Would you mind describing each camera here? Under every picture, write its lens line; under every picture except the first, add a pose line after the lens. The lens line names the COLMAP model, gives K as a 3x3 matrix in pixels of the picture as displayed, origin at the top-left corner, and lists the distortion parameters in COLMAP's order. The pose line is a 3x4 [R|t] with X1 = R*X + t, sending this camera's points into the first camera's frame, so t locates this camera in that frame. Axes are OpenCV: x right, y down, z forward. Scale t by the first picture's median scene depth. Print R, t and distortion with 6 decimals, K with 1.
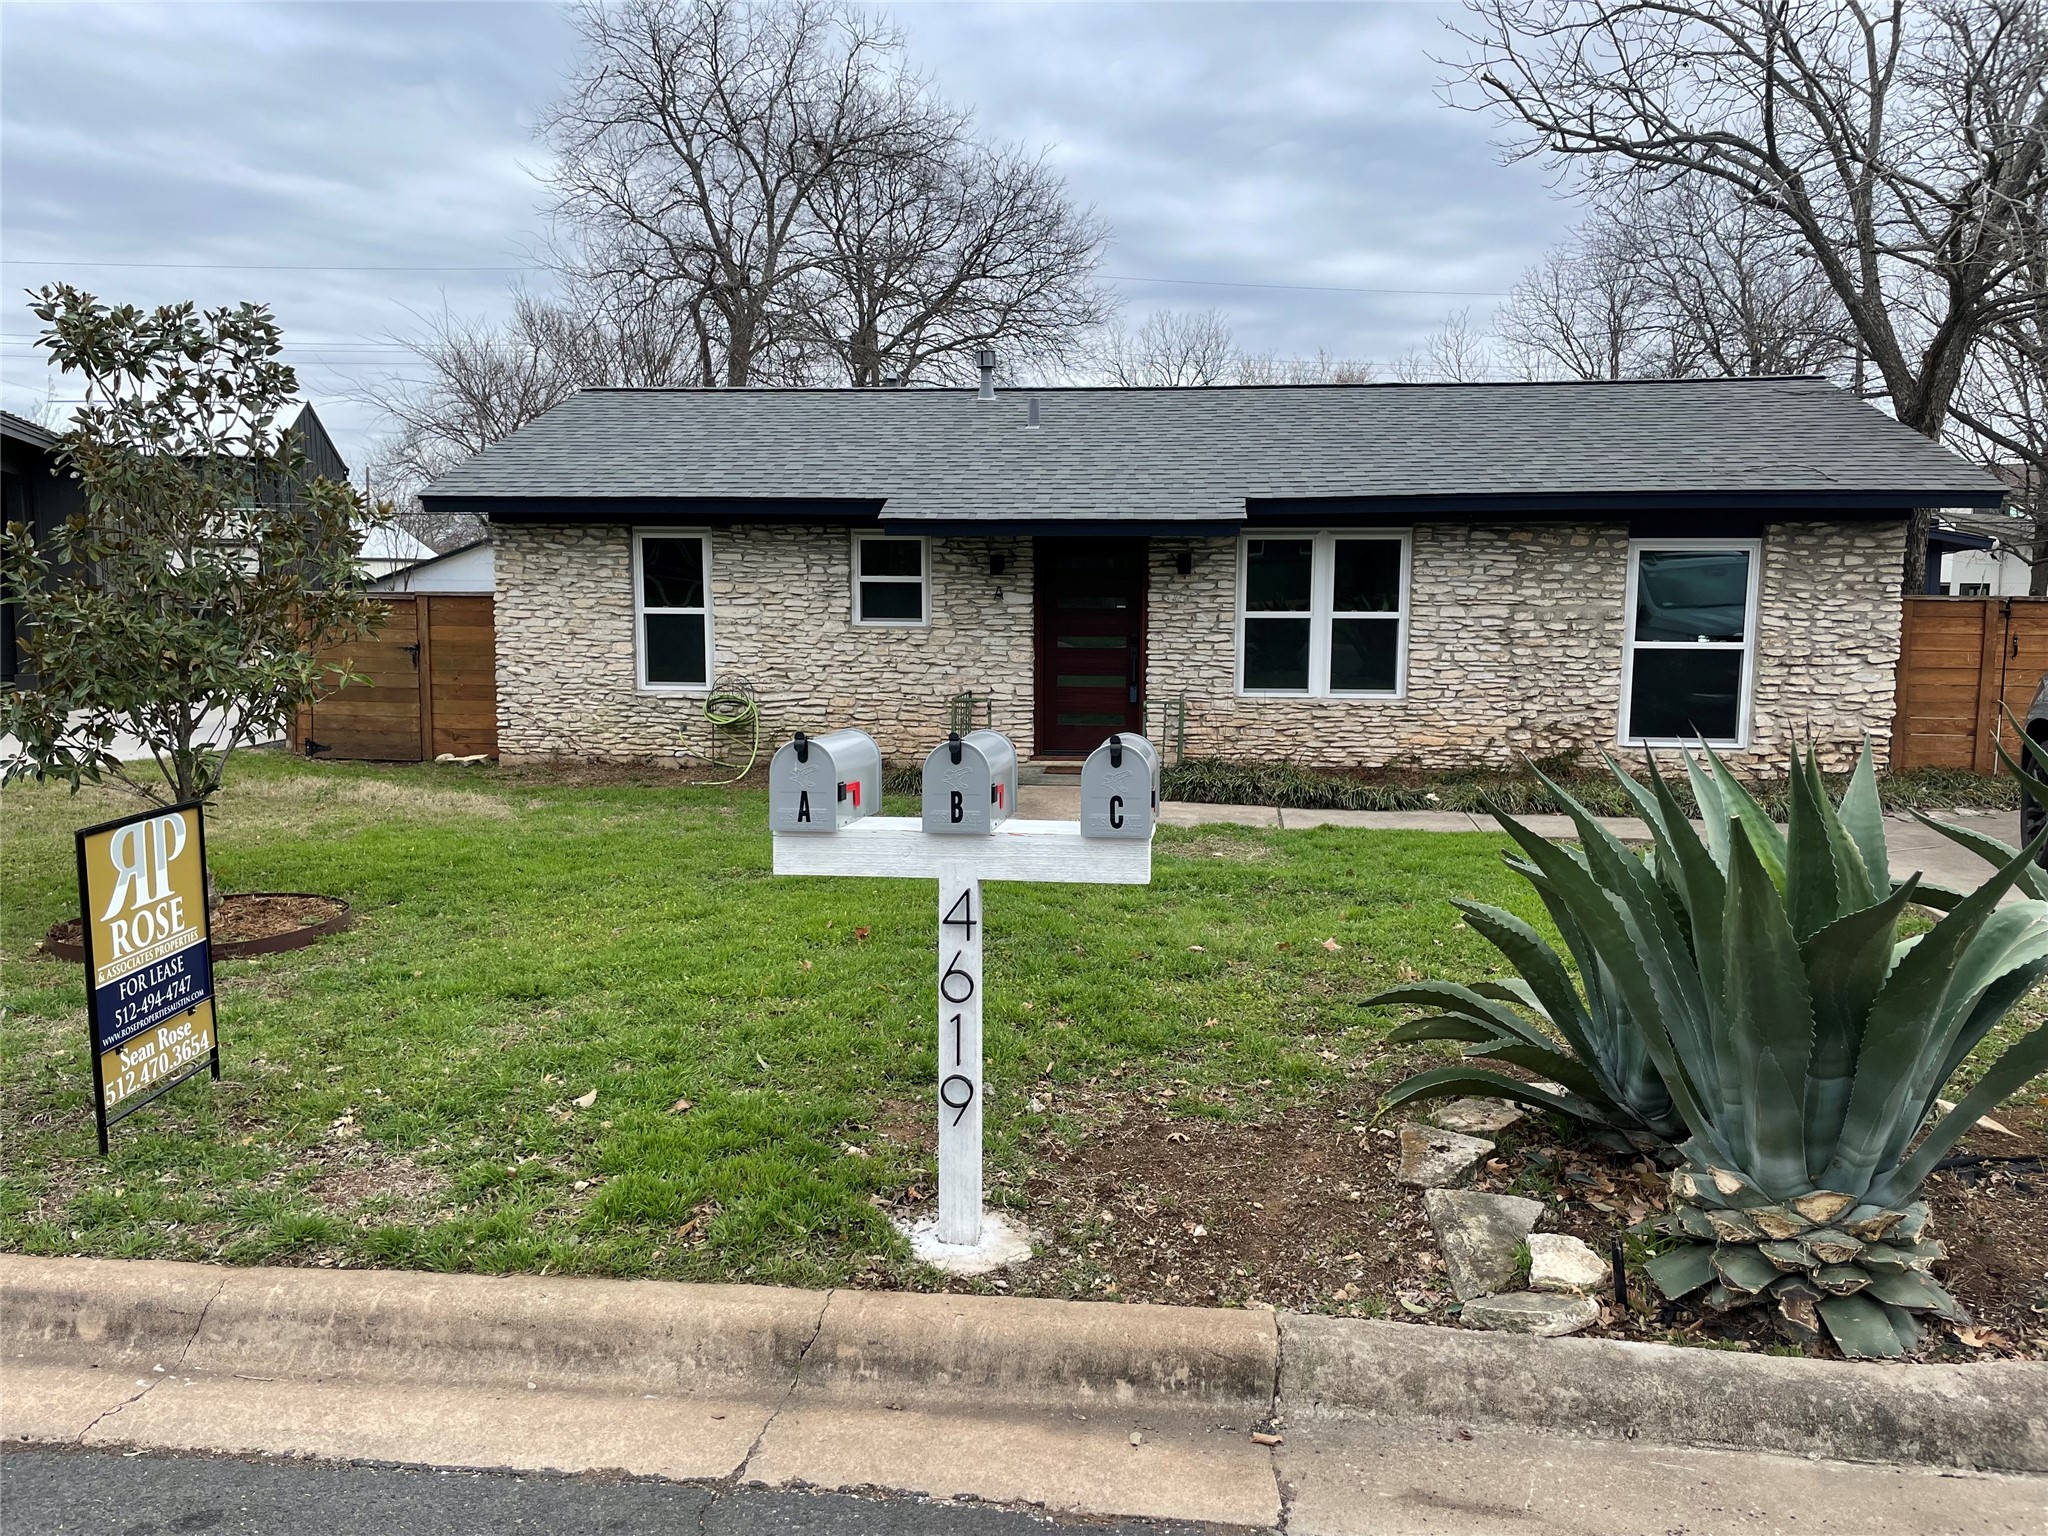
lens RADIAL K [[1583.1, 0, 1026.5], [0, 1583.1, 796.6], [0, 0, 1]] dist [0.079571, -0.086541]
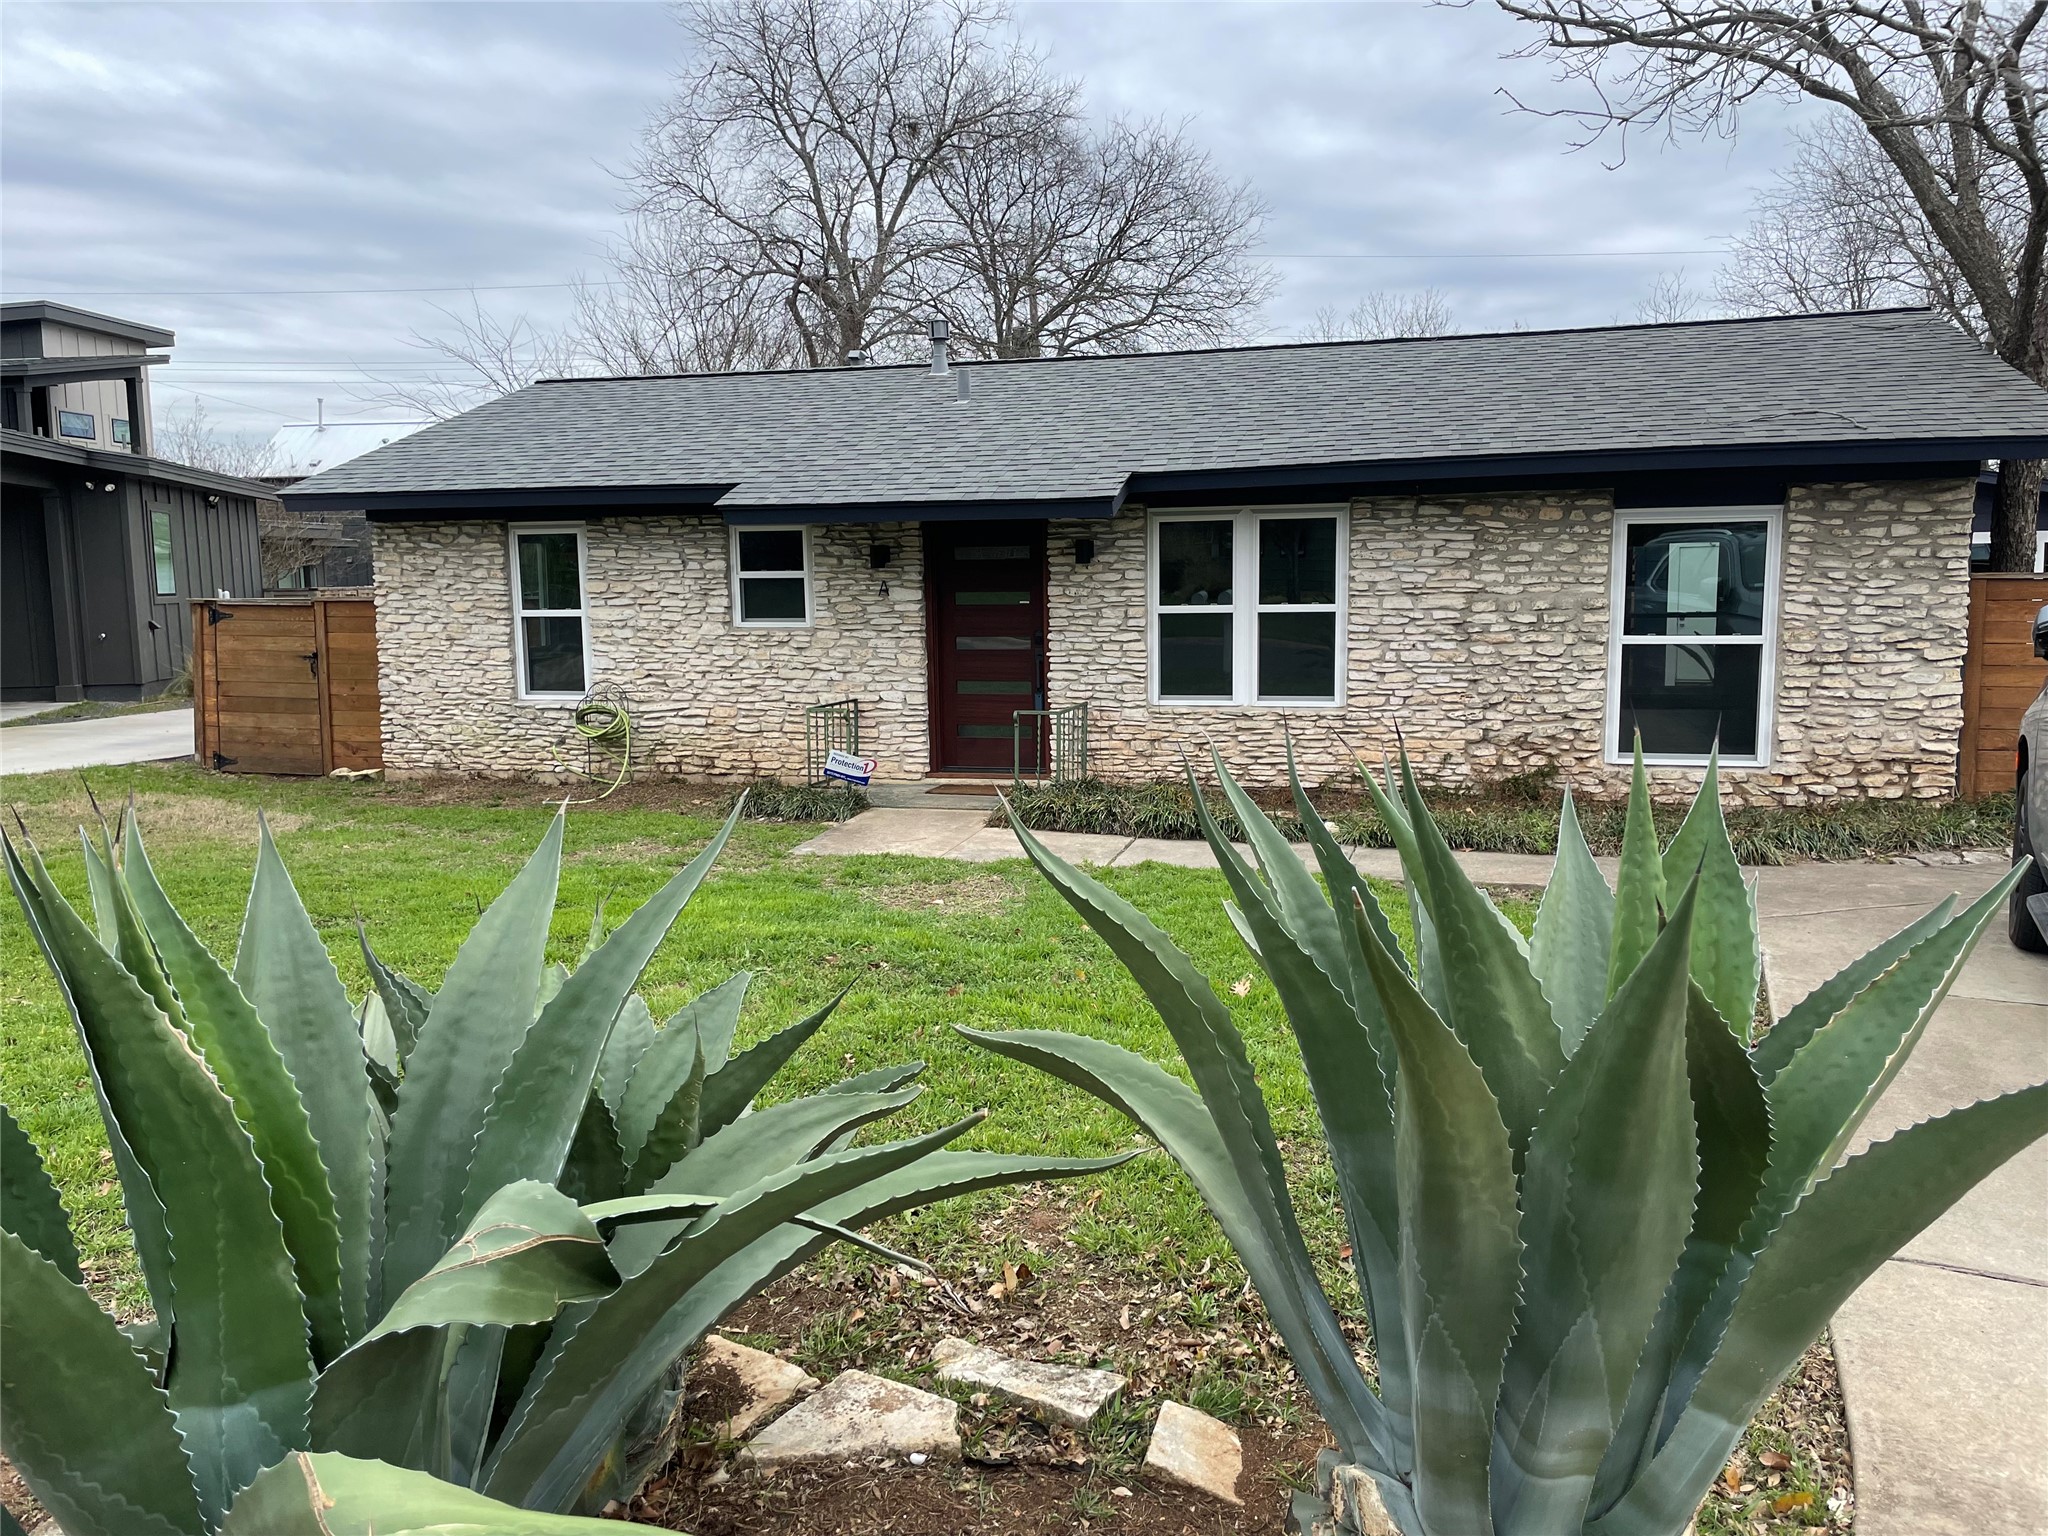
lens RADIAL K [[1583.1, 0, 1026.5], [0, 1583.1, 796.6], [0, 0, 1]] dist [0.079571, -0.086541]
pose [[0.986961, 0.005125, -0.160878, 0.205752], [-0.005313, 0.999986, -0.000738, -0.012380], [0.160872, 0.001583, 0.986974, 0.142427]]
